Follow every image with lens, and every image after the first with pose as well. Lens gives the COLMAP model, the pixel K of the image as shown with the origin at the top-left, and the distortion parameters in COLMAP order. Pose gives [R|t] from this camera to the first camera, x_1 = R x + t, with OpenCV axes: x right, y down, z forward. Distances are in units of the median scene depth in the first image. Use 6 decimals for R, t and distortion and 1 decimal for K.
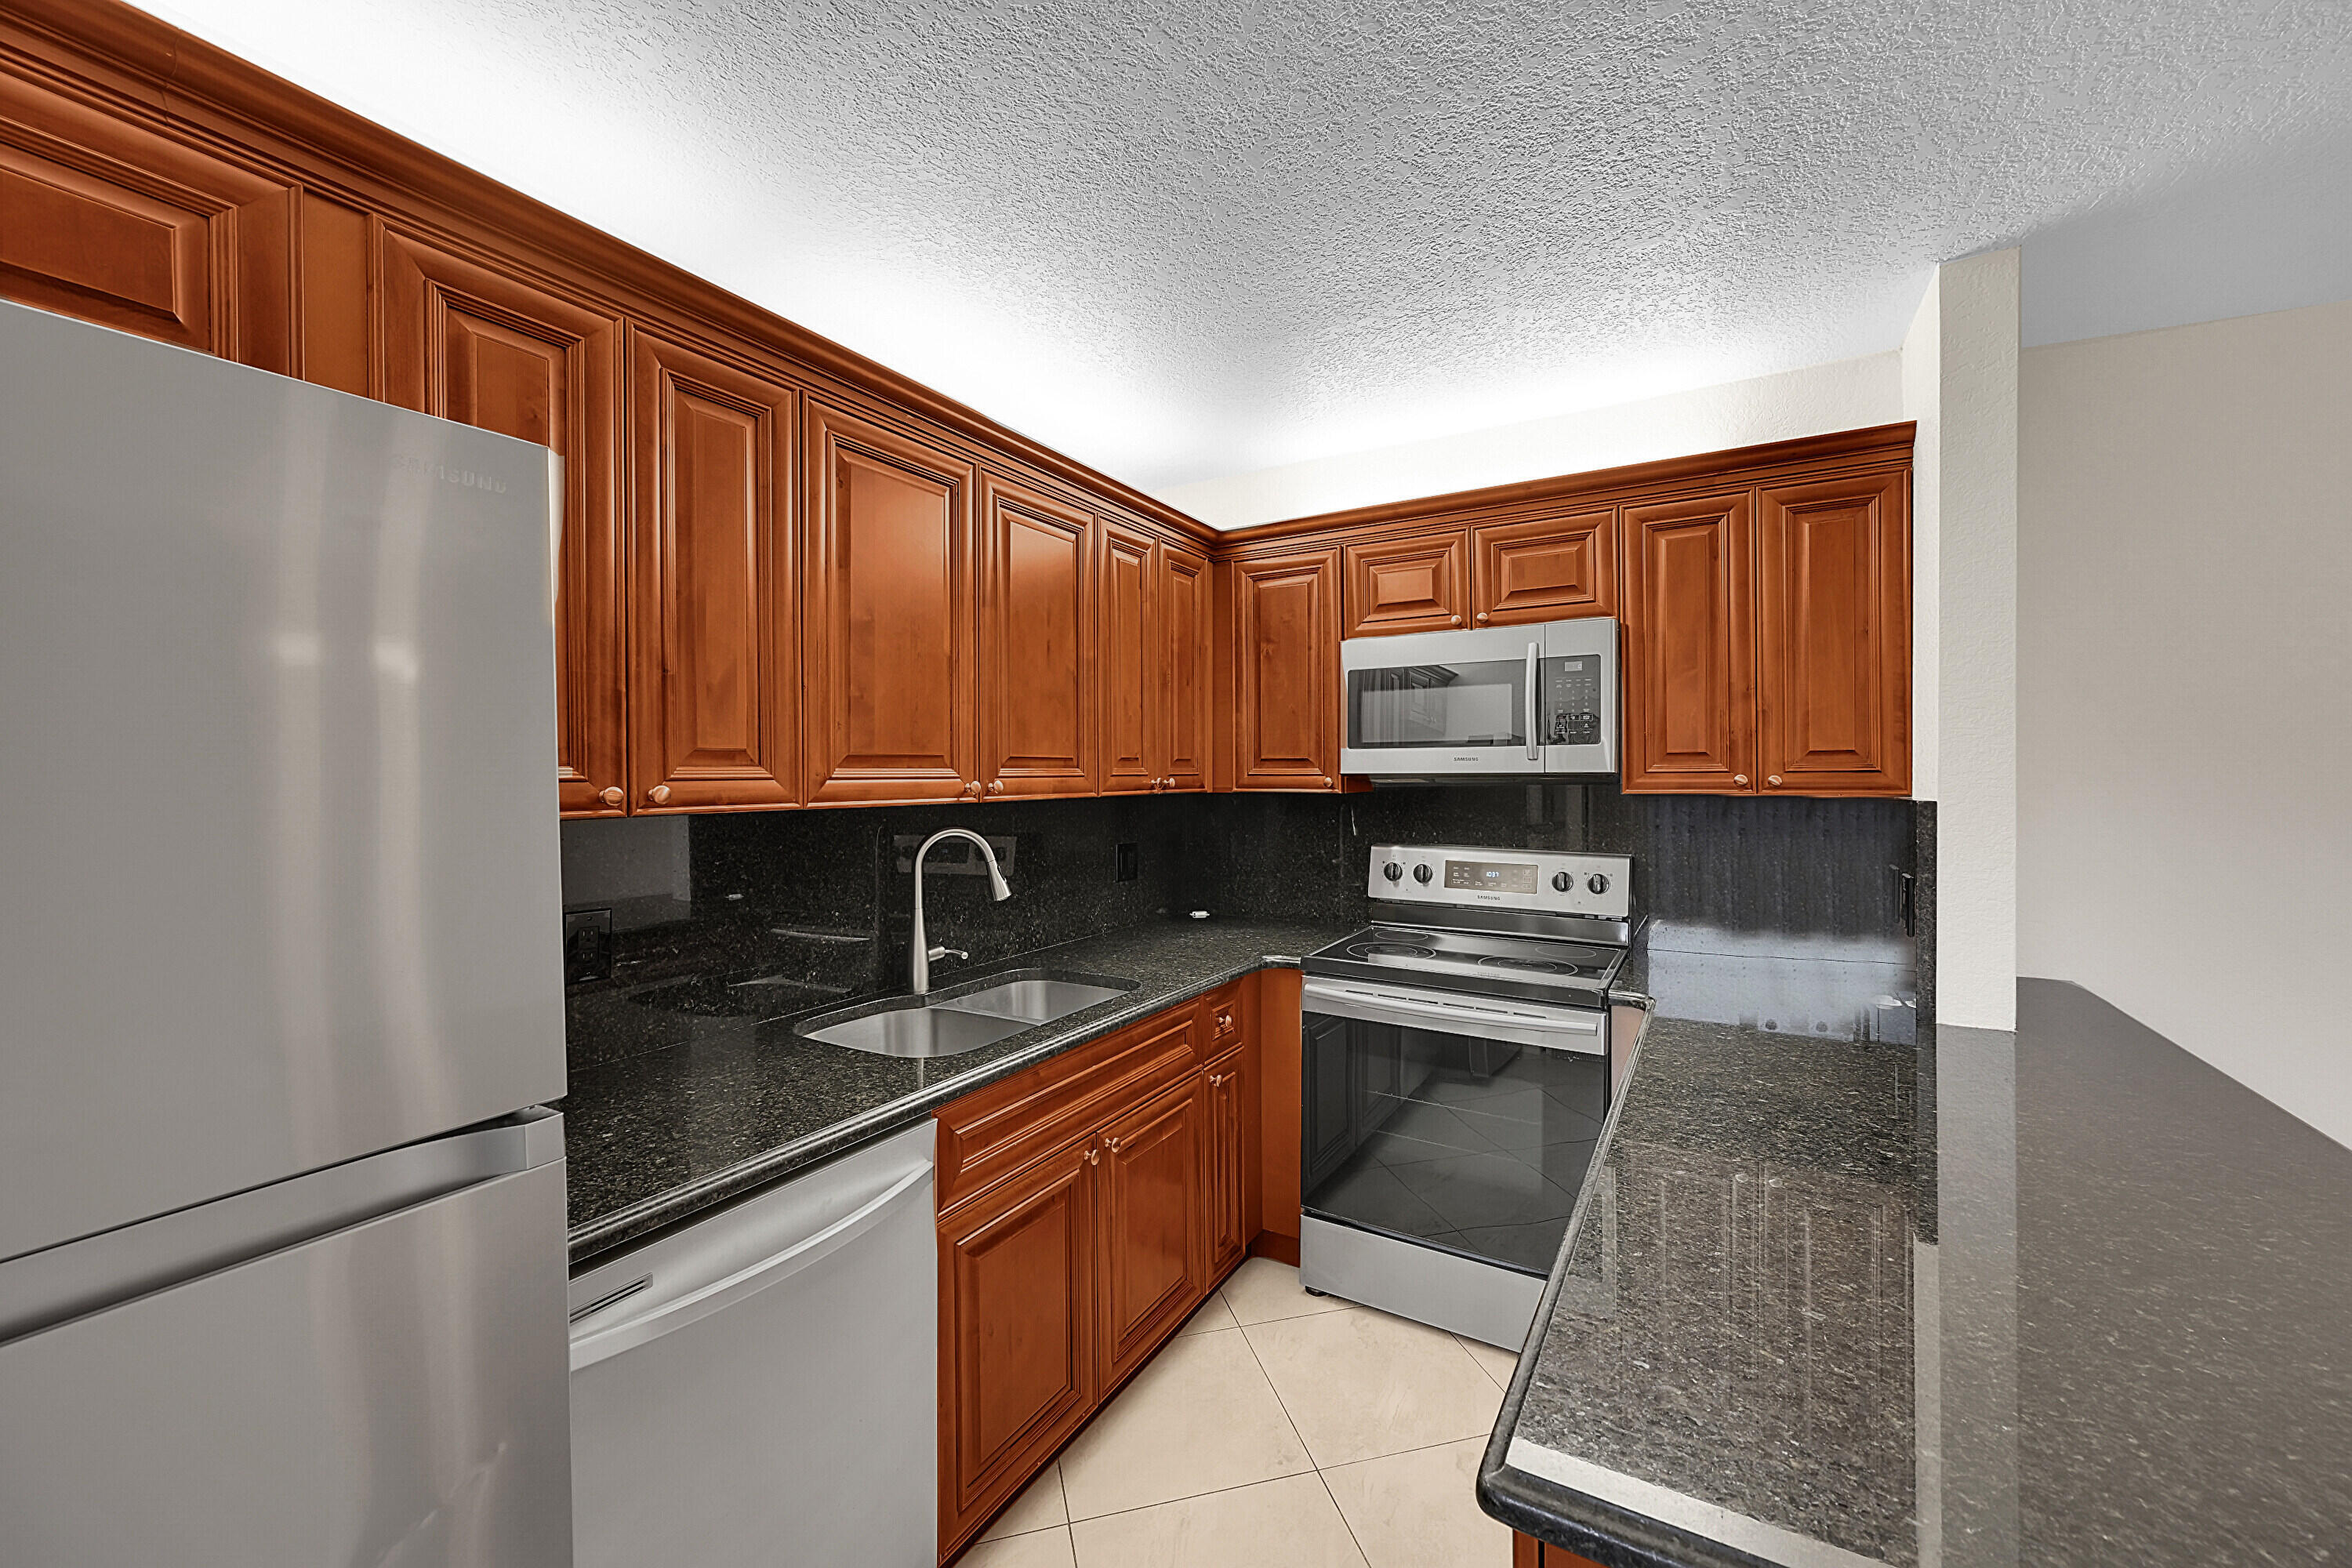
lens RADIAL K [[923.0, 0, 1184.9], [0, 923.0, 778.8], [0, 0, 1]] dist [-0.002134, -0.000072]
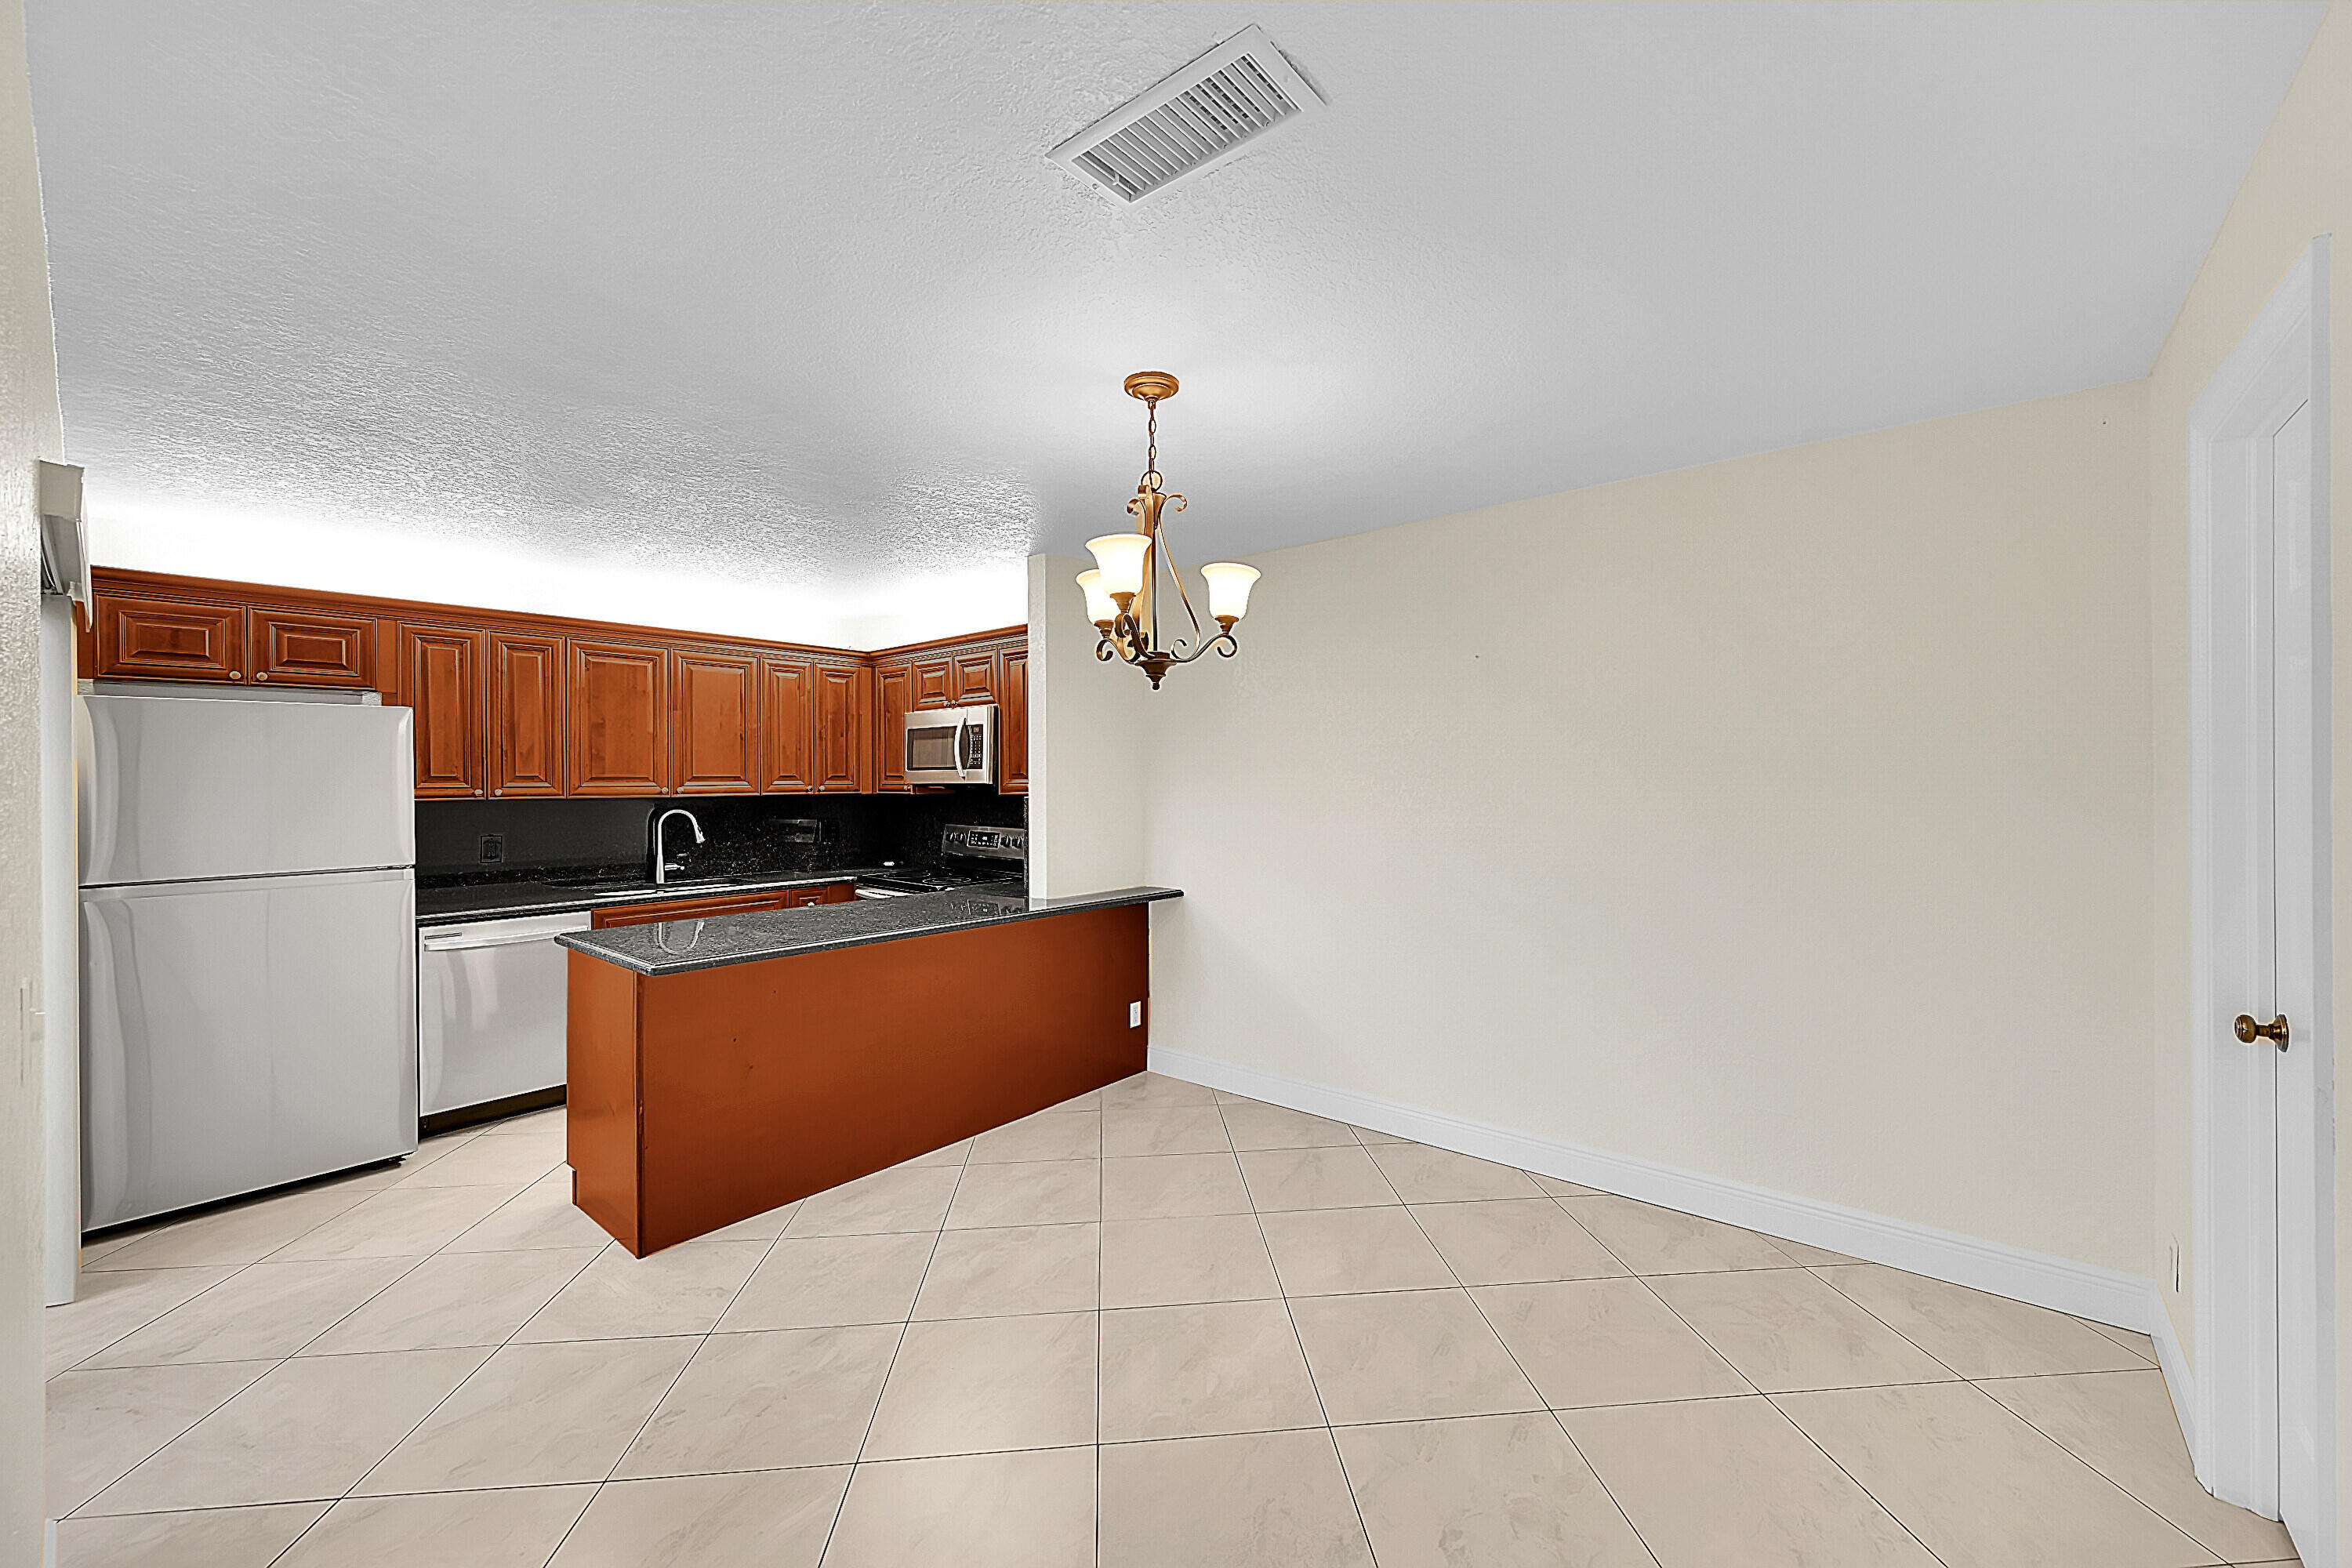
lens RADIAL K [[923.0, 0, 1184.9], [0, 923.0, 778.8], [0, 0, 1]] dist [-0.002134, -0.000072]
pose [[0.985707, -0.000384, -0.168467, 1.187057], [-0.000577, 0.999984, -0.005654, -0.006025], [0.168467, 0.005670, 0.985691, -0.863480]]
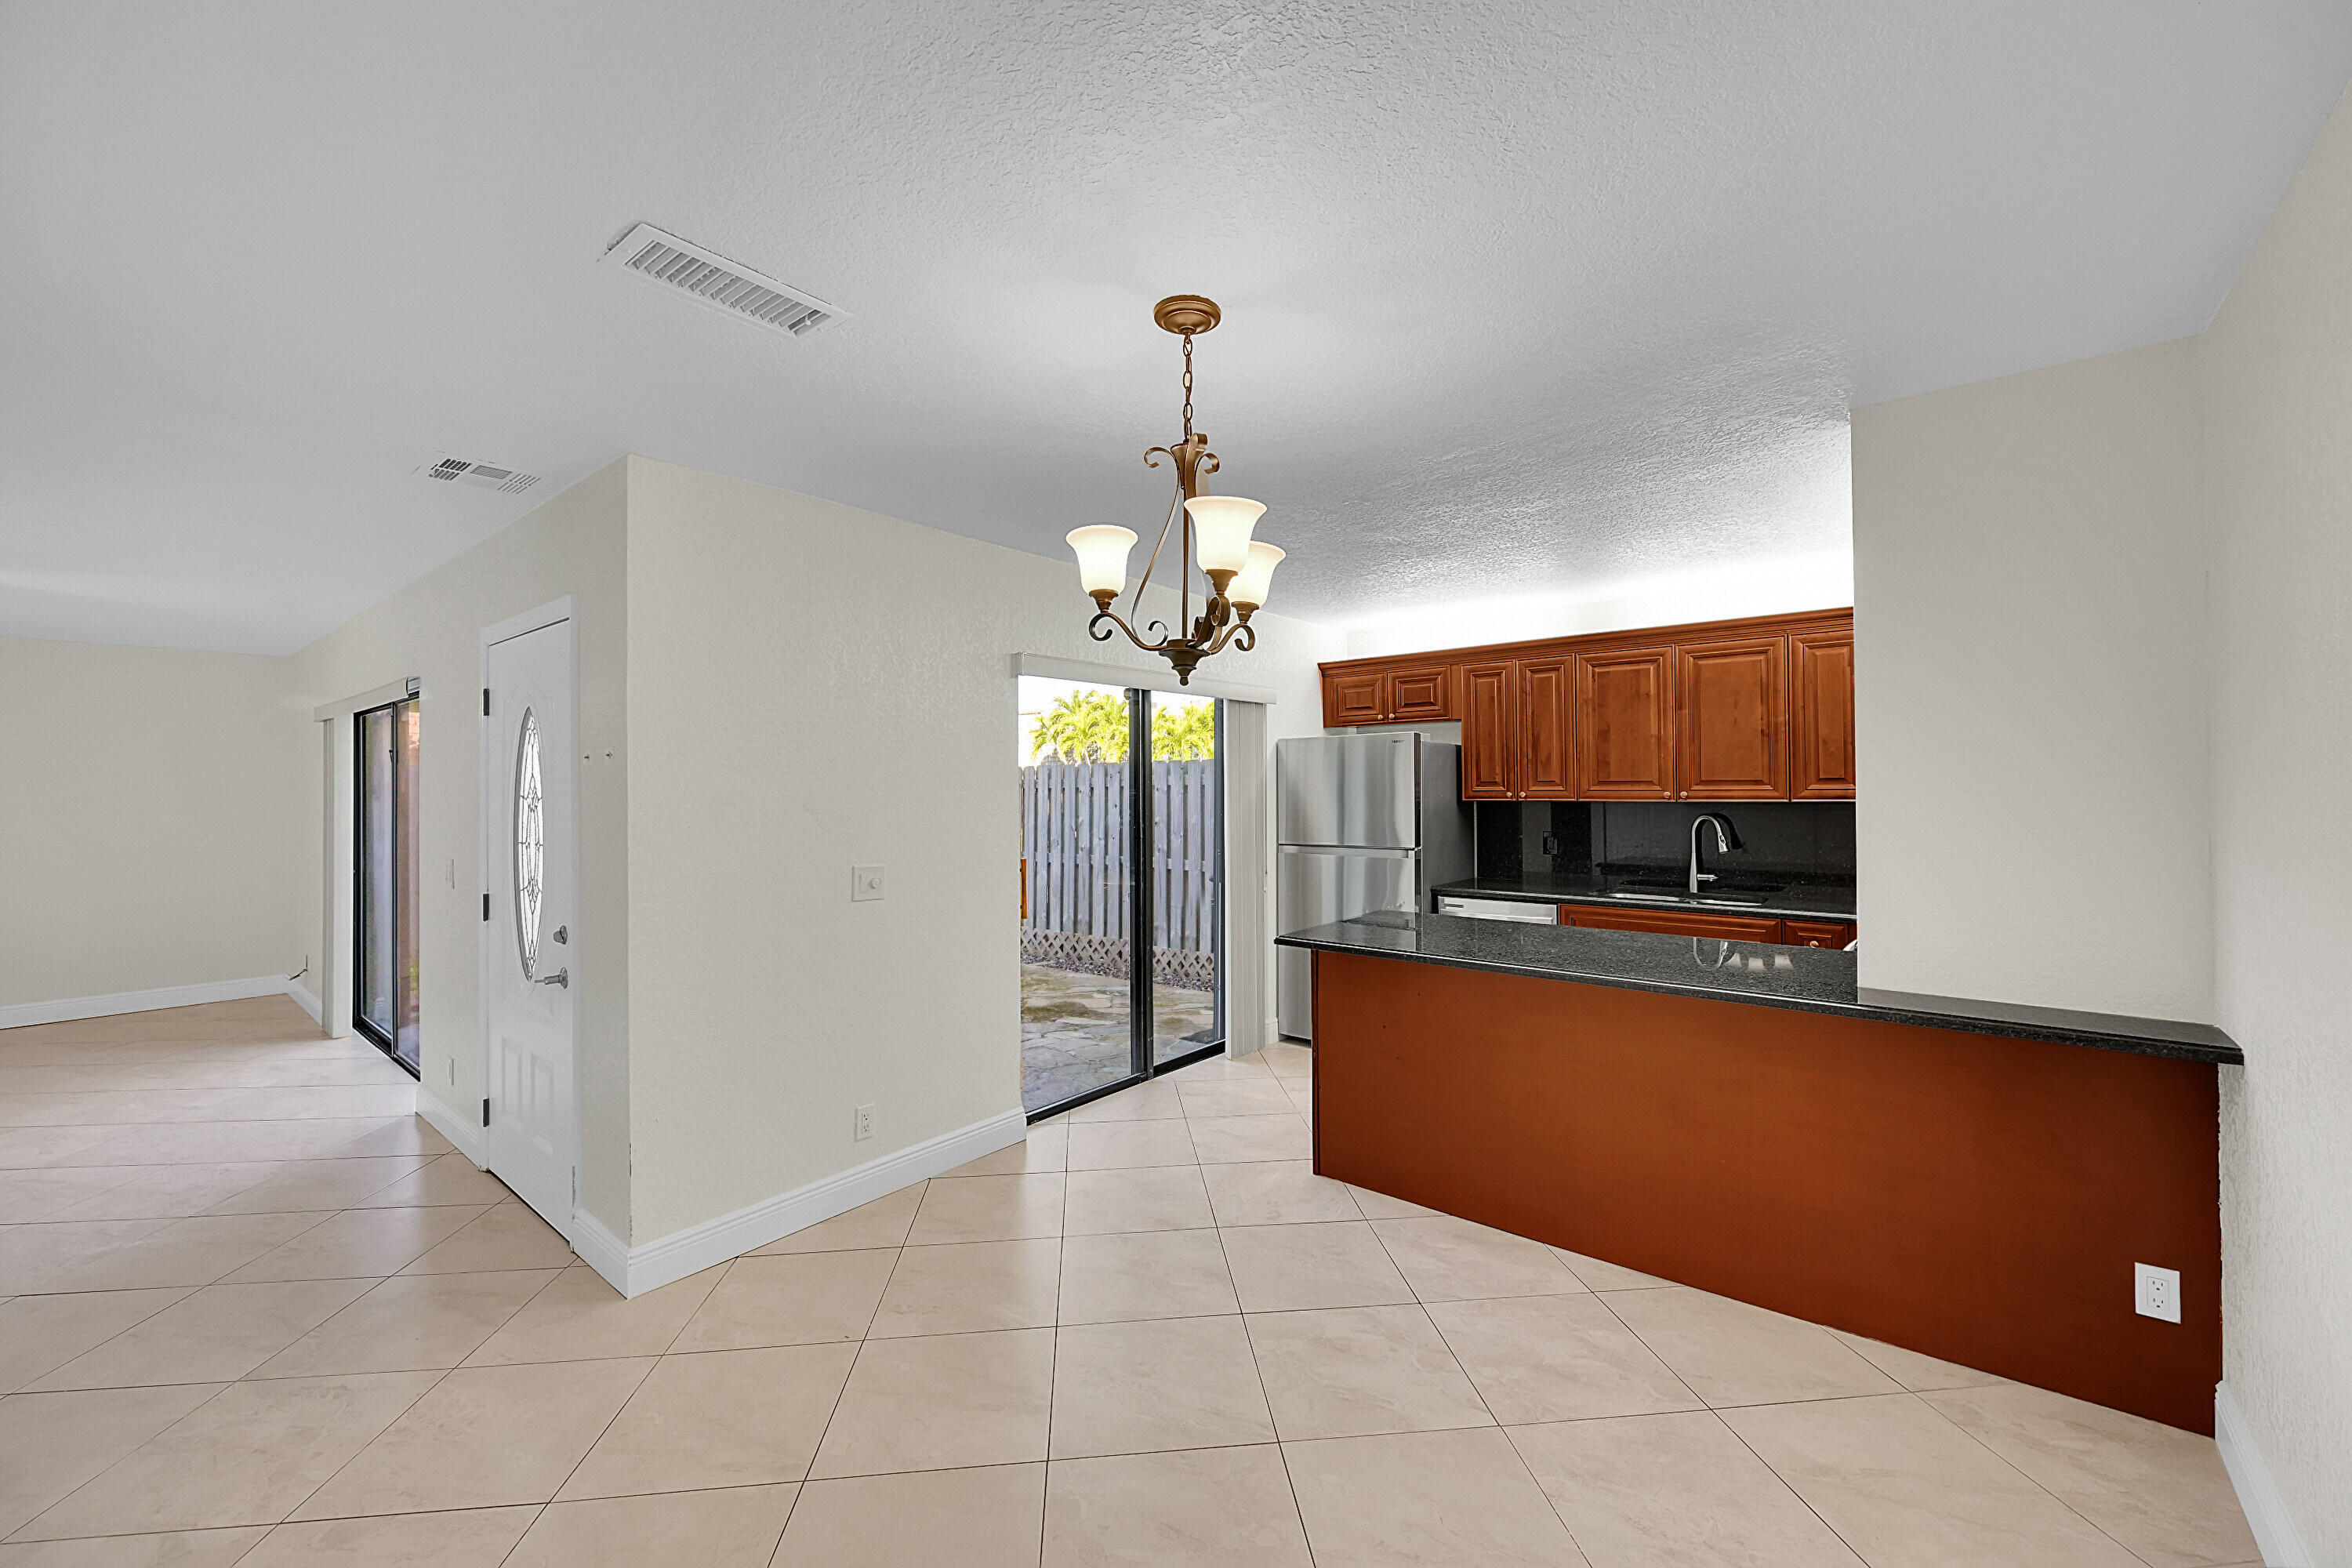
lens RADIAL K [[923.0, 0, 1184.9], [0, 923.0, 778.8], [0, 0, 1]] dist [-0.002134, -0.000072]
pose [[-0.154644, -0.001911, -0.987968, 1.755813], [0.001464, 0.999997, -0.002163, -0.021418], [0.987969, -0.001781, -0.154640, 0.170194]]
